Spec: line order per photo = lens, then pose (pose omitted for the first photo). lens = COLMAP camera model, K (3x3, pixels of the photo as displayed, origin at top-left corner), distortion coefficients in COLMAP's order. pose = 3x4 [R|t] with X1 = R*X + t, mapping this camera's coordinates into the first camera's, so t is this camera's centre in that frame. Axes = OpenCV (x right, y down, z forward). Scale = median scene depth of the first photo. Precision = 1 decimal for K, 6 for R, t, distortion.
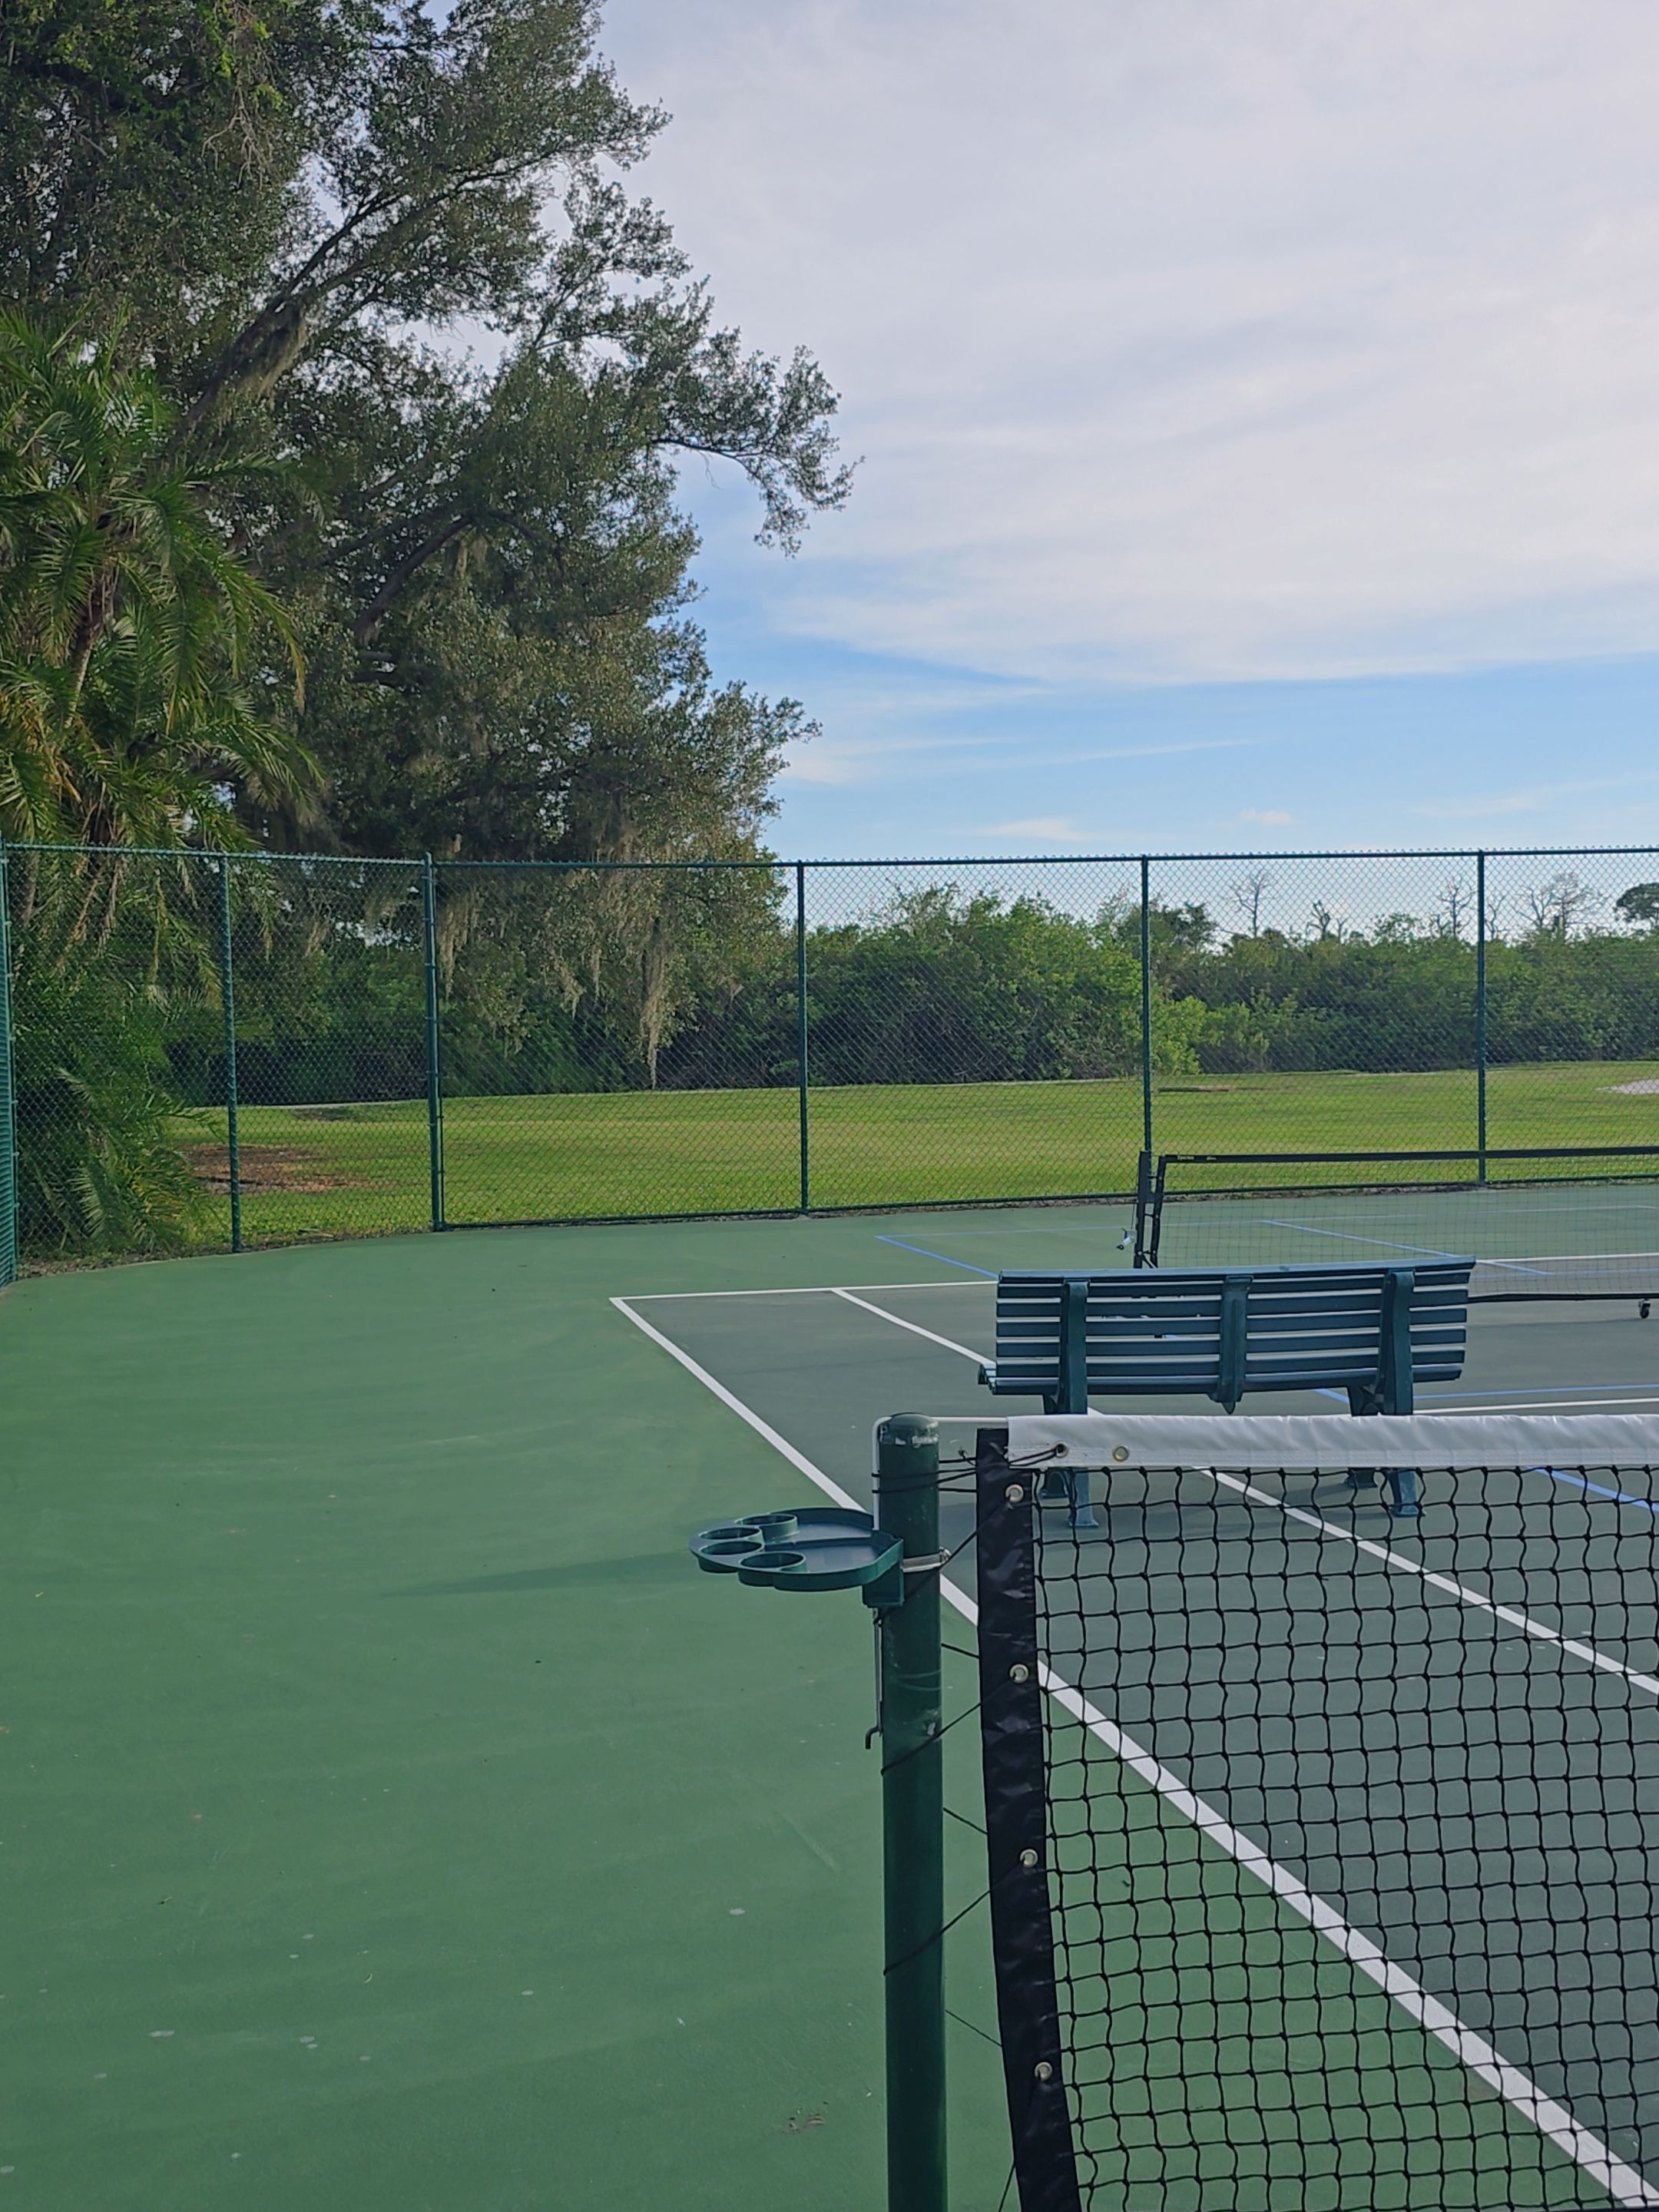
lens RADIAL K [[2402.8, 0, 829.5], [0, 2402.8, 1106.0], [0, 0, 1]] dist [0.159897, -0.555413]
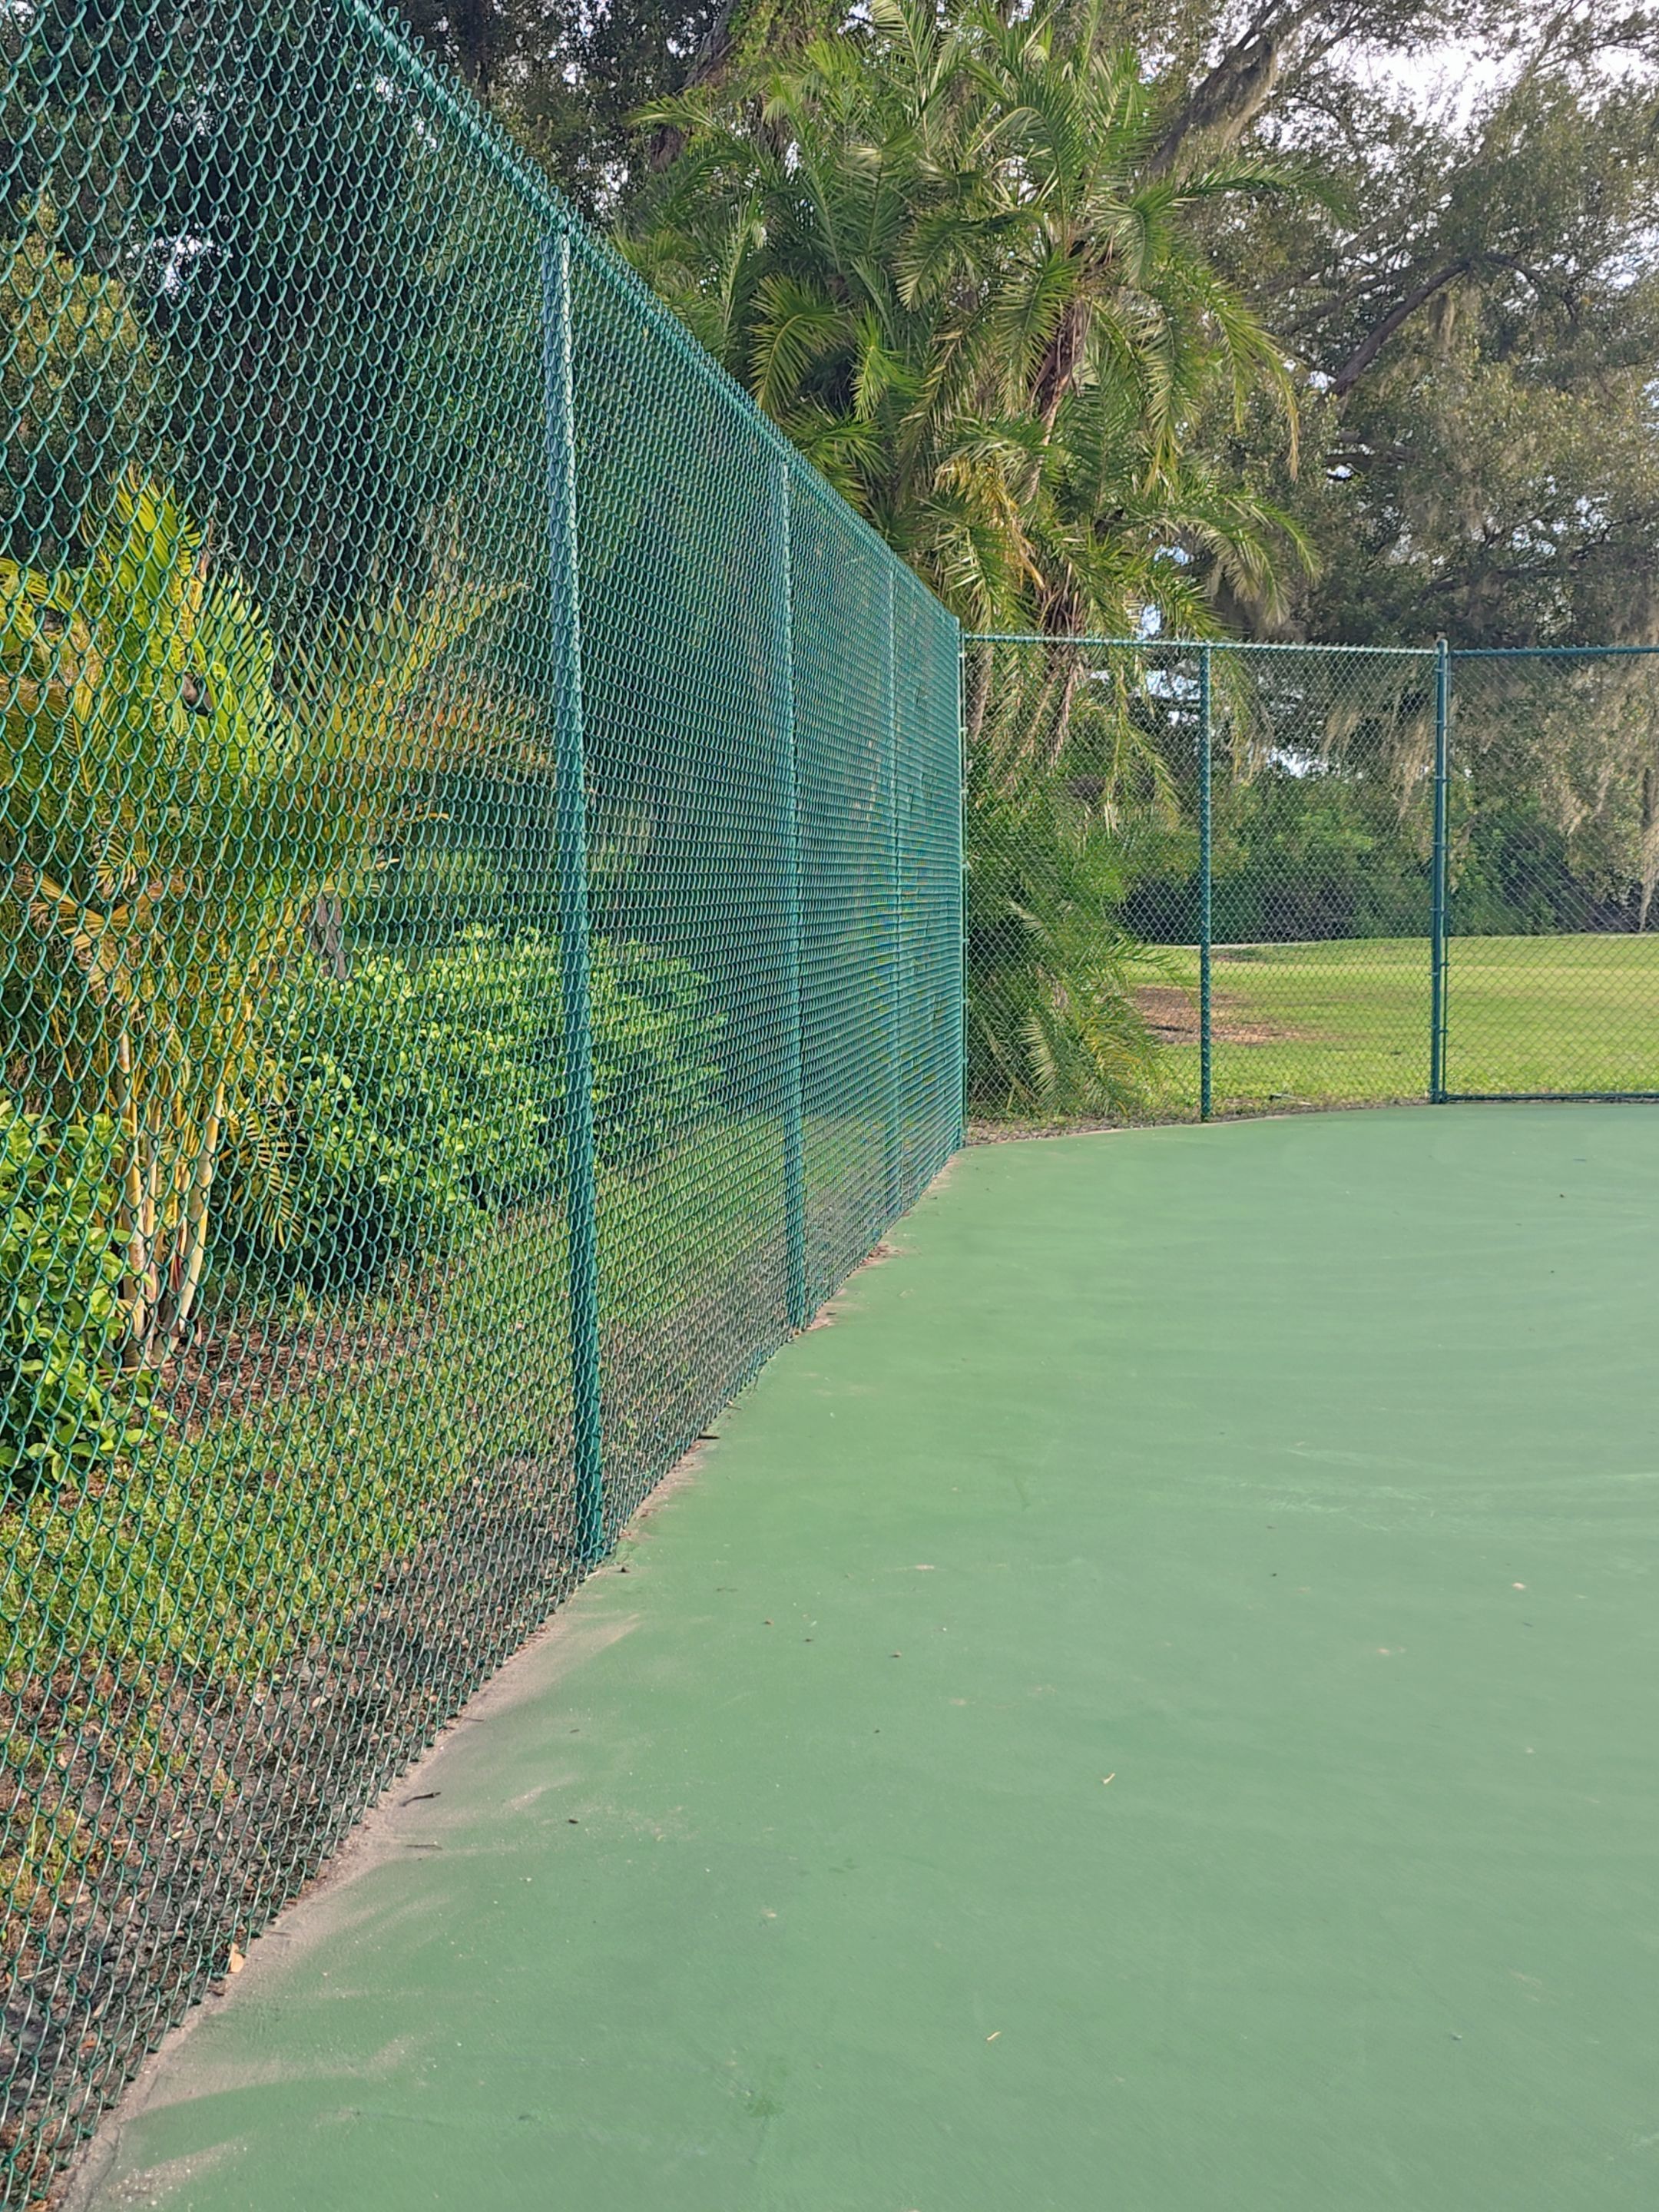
lens RADIAL K [[2402.8, 0, 829.5], [0, 2402.8, 1106.0], [0, 0, 1]] dist [0.159897, -0.555413]
pose [[0.934871, 0.039472, -0.352787, -0.045351], [-0.016125, 0.997495, 0.068875, -0.000621], [0.354622, -0.058701, 0.933165, 0.107471]]
